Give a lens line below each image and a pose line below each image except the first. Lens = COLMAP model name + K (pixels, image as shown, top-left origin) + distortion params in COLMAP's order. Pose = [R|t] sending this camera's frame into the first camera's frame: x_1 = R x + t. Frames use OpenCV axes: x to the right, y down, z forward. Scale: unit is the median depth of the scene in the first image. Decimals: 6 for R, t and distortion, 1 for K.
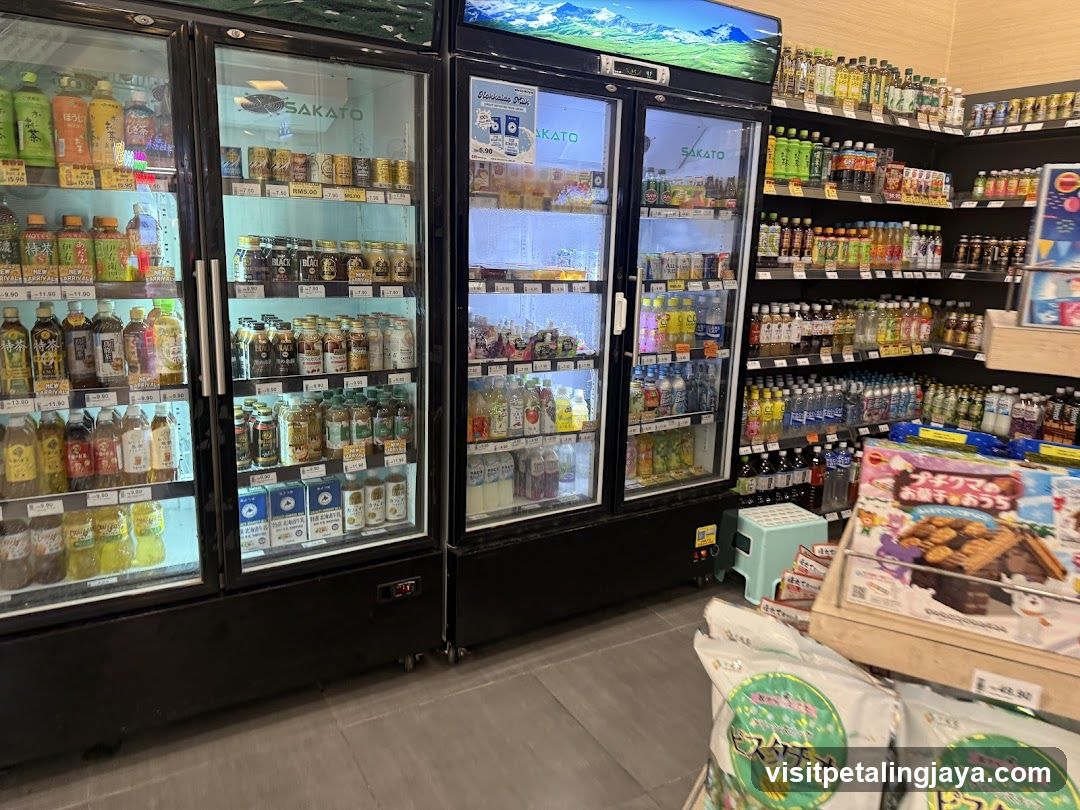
lens RADIAL K [[762.9, 0, 535.1], [0, 762.9, 402.2], [0, 0, 1]] dist [0.045768, -0.066136]
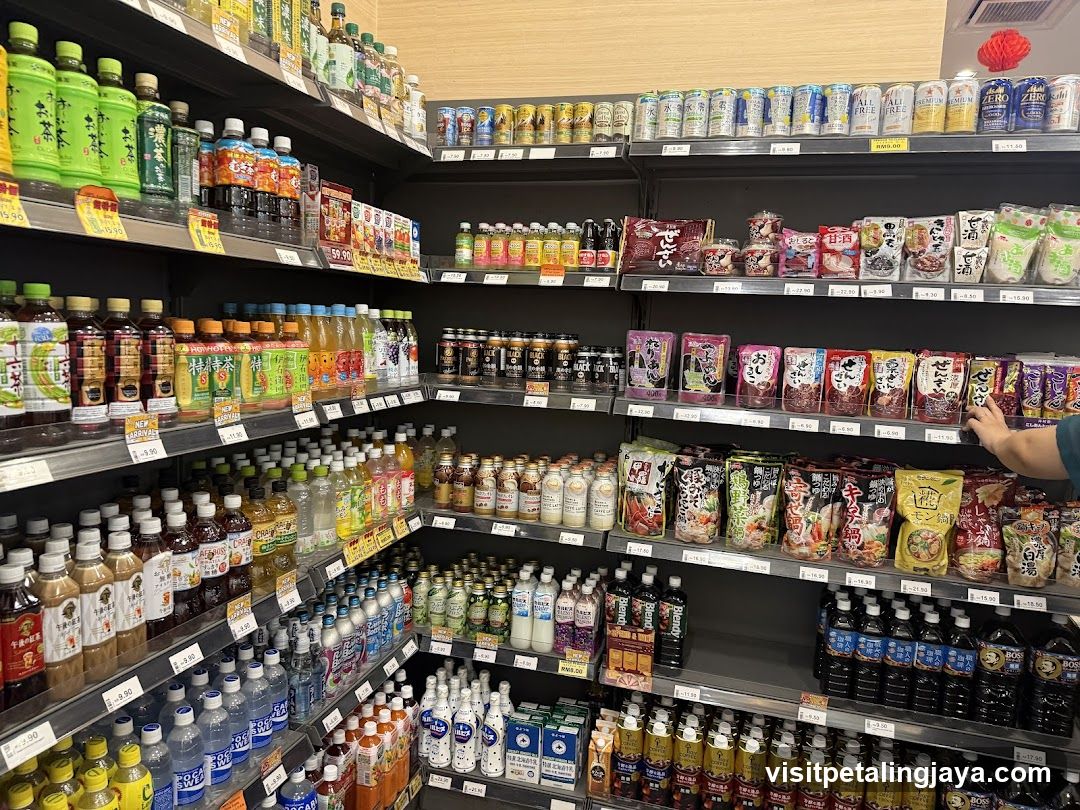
lens RADIAL K [[775.4, 0, 552.6], [0, 775.4, 404.2], [0, 0, 1]] dist [0.116383, -0.229186]
pose [[0.724752, -0.077216, 0.684669, 0.218061], [0.127844, 0.991516, -0.023507, -0.146481], [-0.677045, 0.104568, 0.728475, 0.561311]]
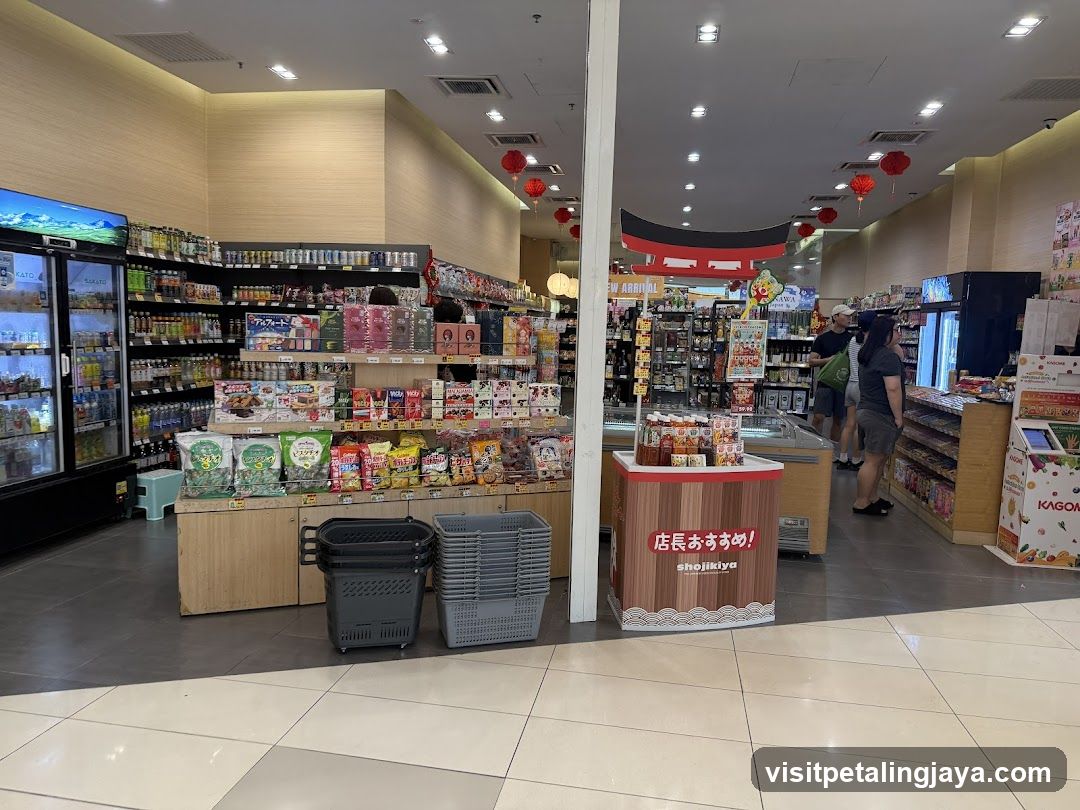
lens RADIAL K [[762.9, 0, 535.1], [0, 762.9, 402.2], [0, 0, 1]] dist [0.045768, -0.066136]
pose [[0.643612, -0.091840, 0.759822, -0.428110], [0.158924, 0.987172, -0.015298, 0.135327], [-0.748670, 0.130600, 0.649951, -0.786310]]
